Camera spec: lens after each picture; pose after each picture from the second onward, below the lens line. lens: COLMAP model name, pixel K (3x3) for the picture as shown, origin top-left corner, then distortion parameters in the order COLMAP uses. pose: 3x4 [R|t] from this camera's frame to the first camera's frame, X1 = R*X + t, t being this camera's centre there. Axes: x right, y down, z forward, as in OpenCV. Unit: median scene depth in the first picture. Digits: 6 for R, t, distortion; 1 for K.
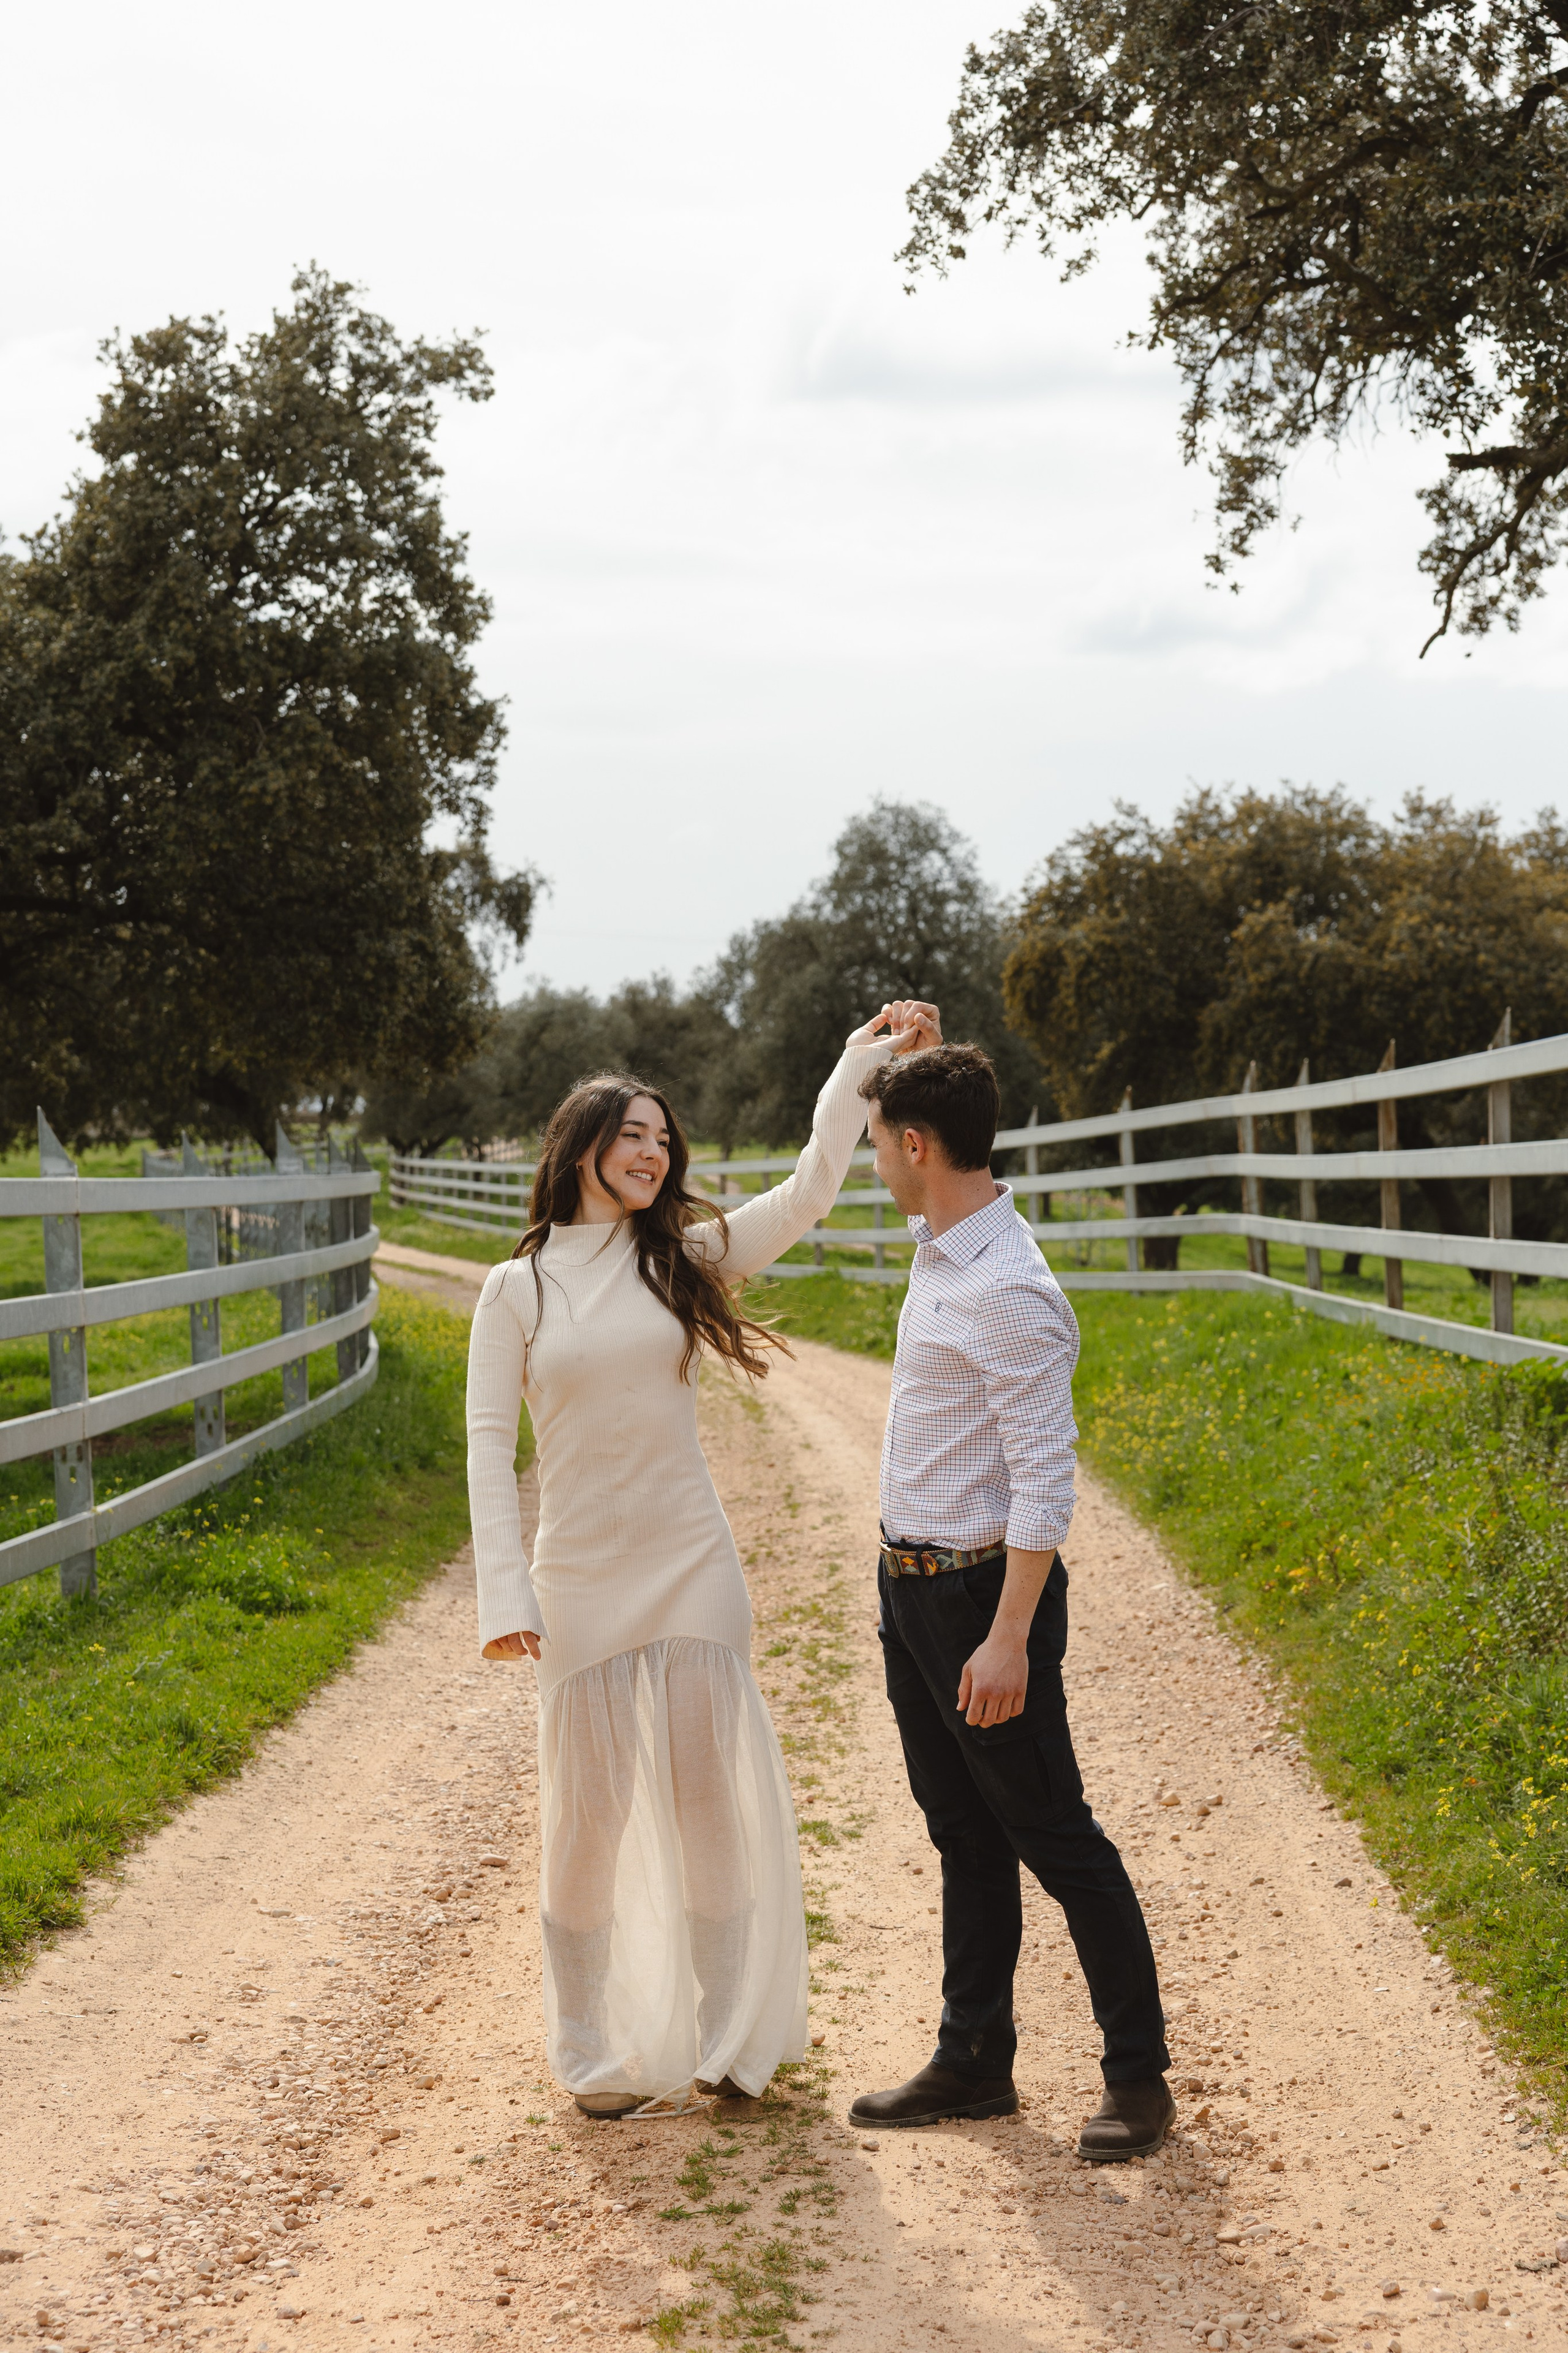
lens RADIAL K [[3830.2, 0, 783.3], [0, 3830.2, 1173.1], [0, 0, 1]] dist [0.027328, -0.006409]
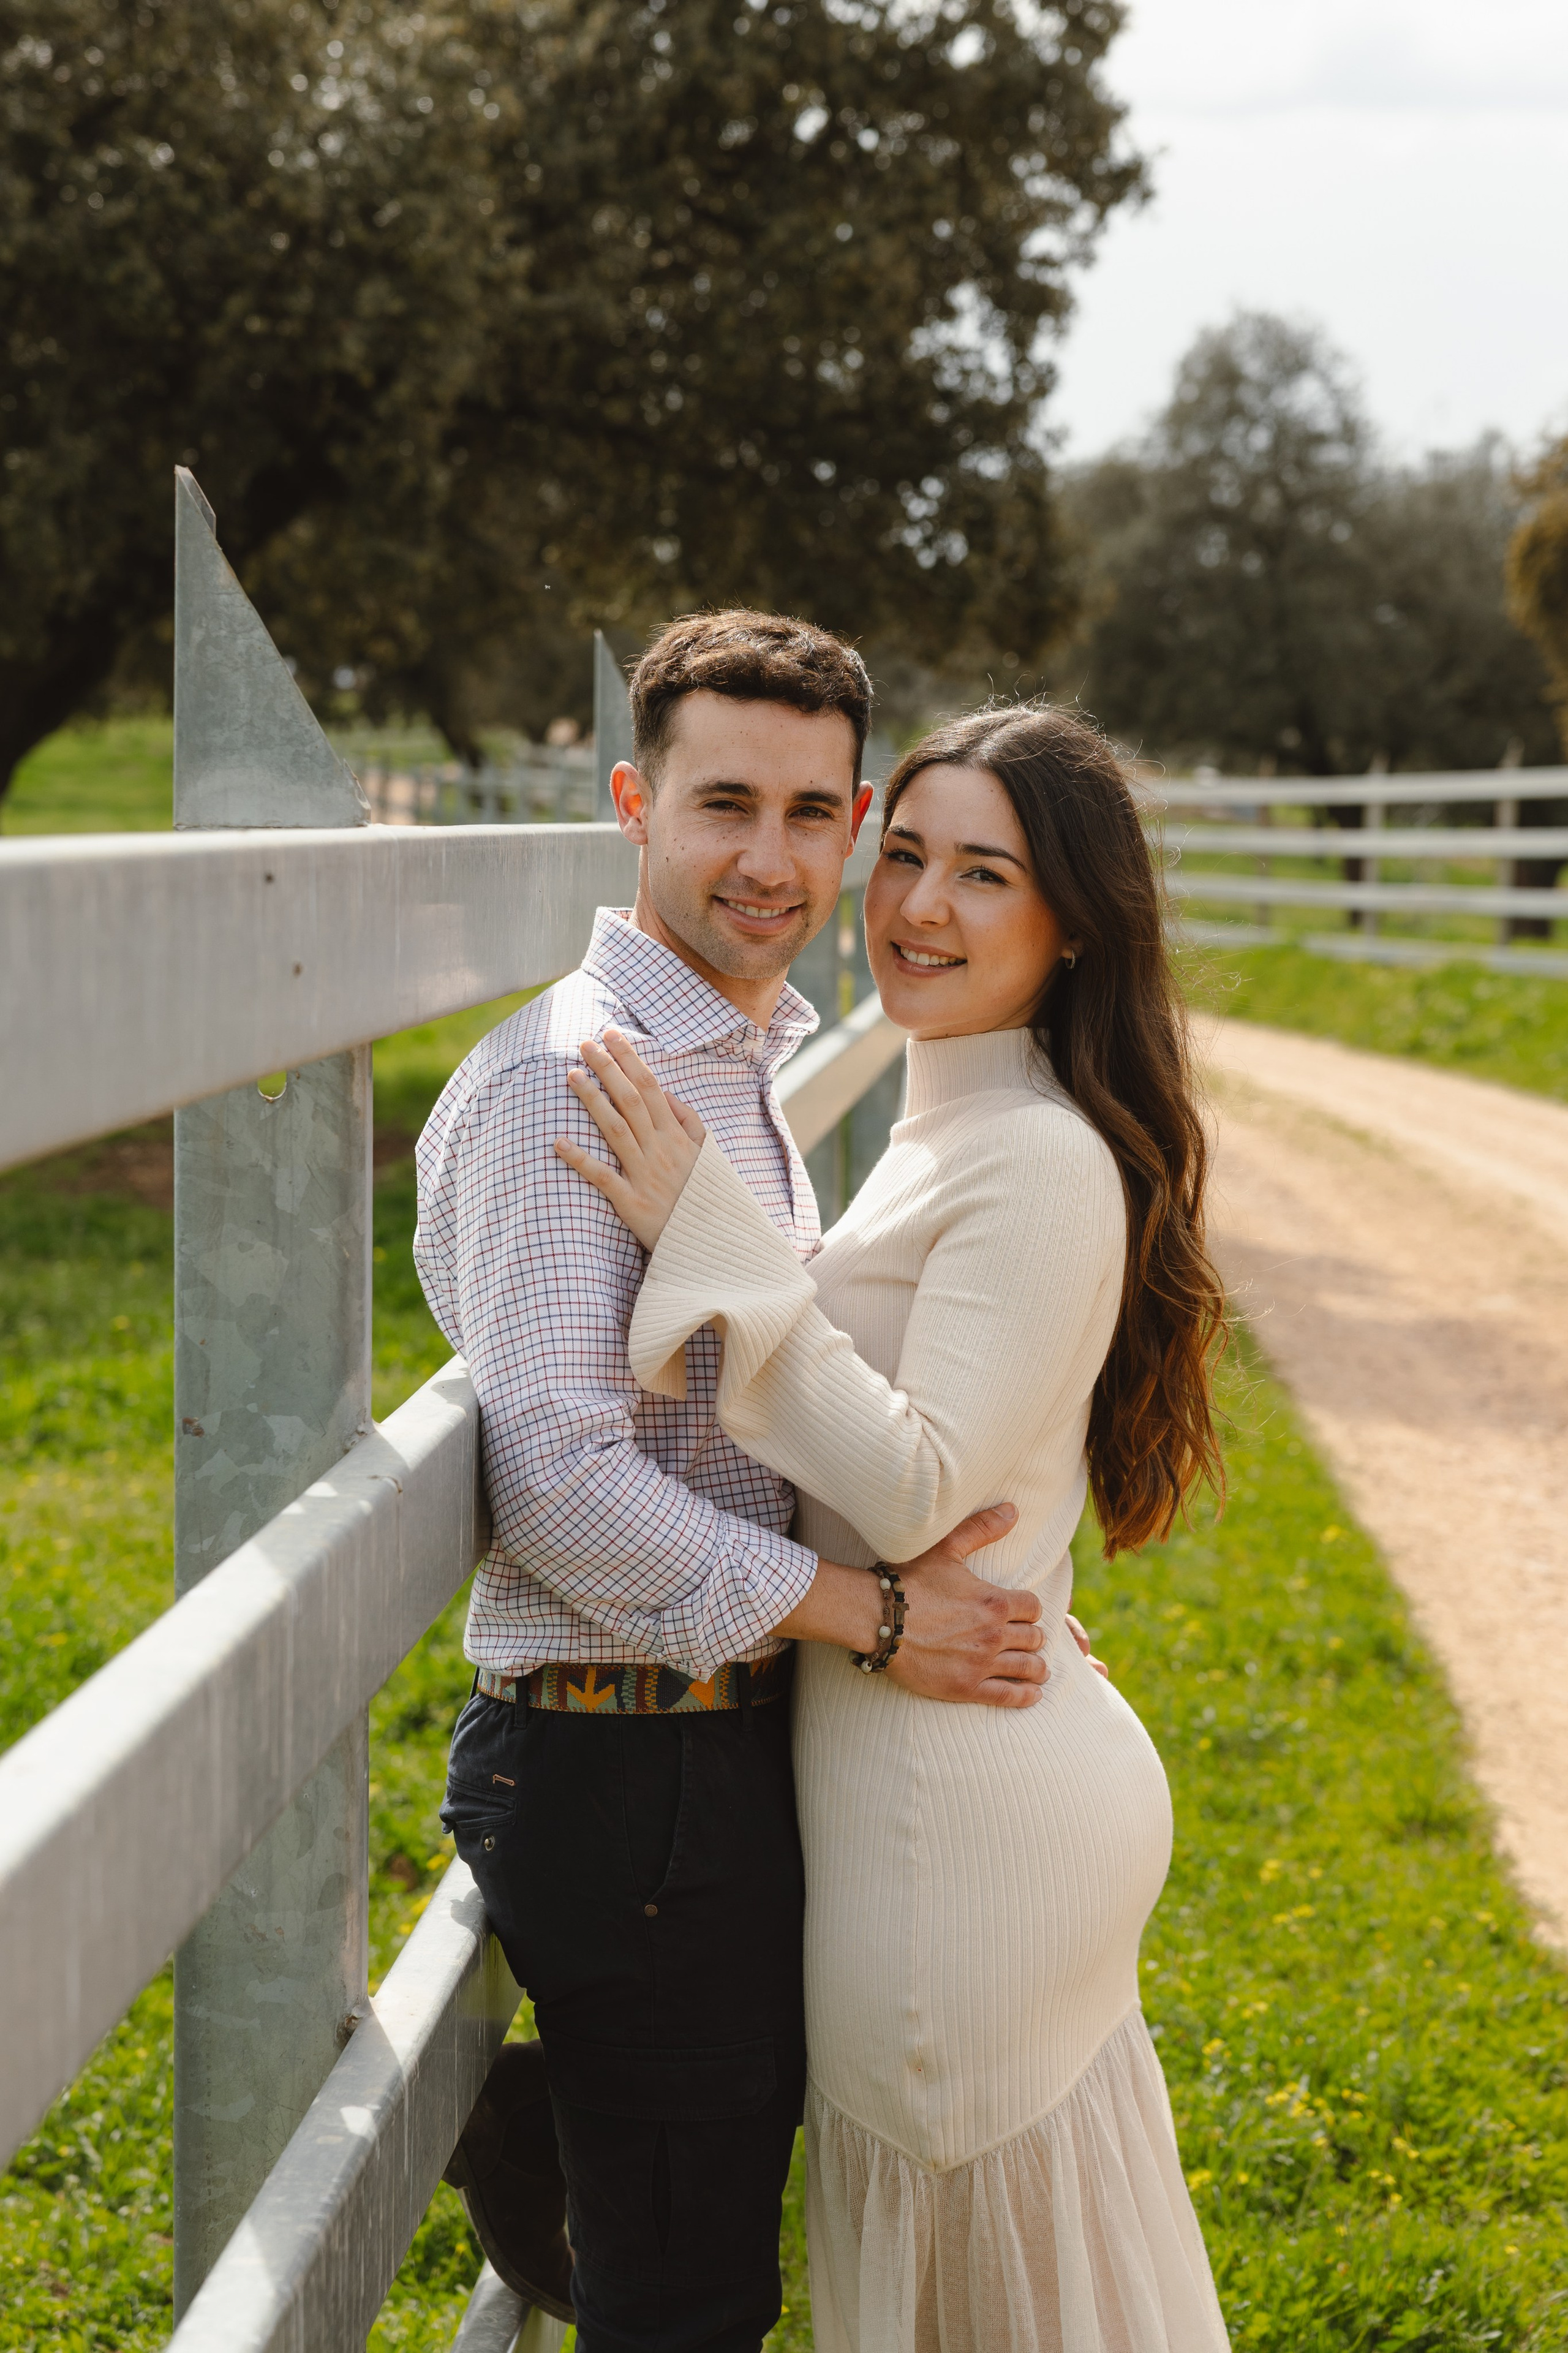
lens RADIAL K [[4957.8, 0, 777.9], [0, 4957.8, 1105.2], [0, 0, 1]] dist [0.059068, 0.024229]
pose [[0.998649, 0.046443, -0.023324, -0.121963], [-0.044830, 0.996847, 0.065466, -0.002573], [0.026290, -0.064332, 0.997582, 0.060974]]
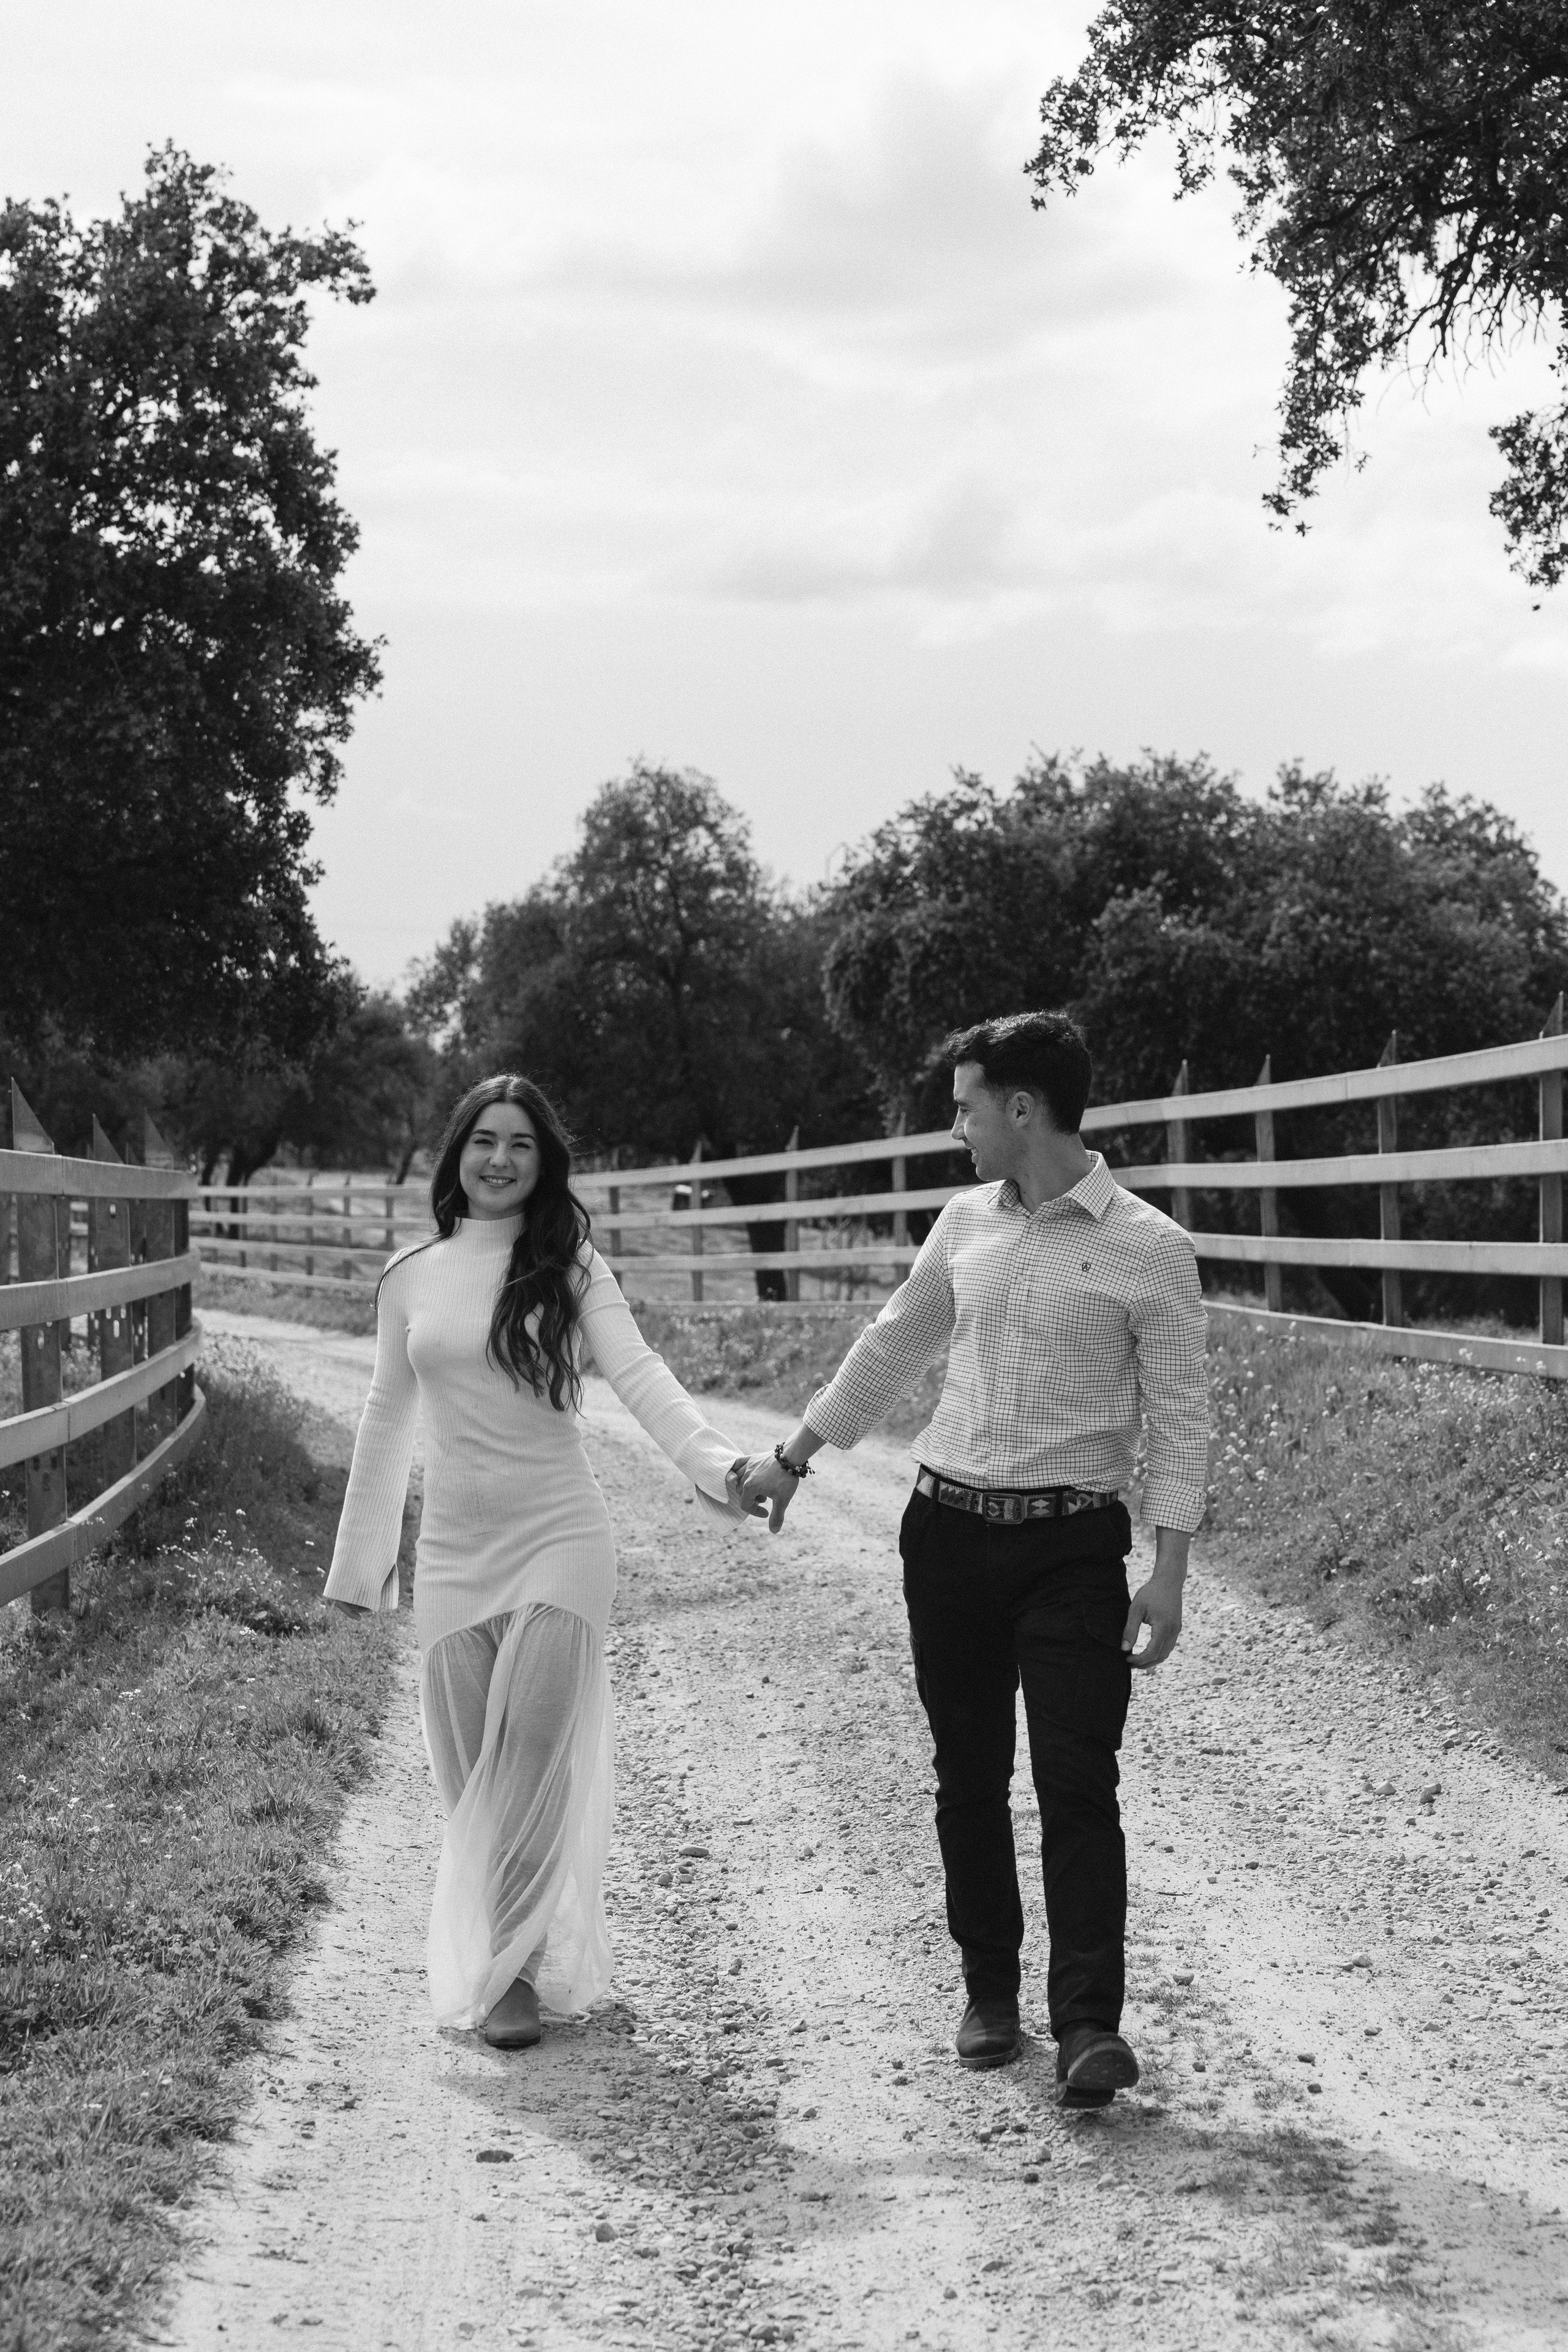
lens RADIAL K [[4543.1, 0, 783.6], [0, 4543.1, 1170.2], [0, 0, 1]] dist [0.058255, -0.042474]
pose [[0.997140, 0.007653, 0.075195, -0.061860], [-0.006960, 0.999931, -0.009473, 0.009013], [-0.075262, 0.008922, 0.997124, -0.058574]]
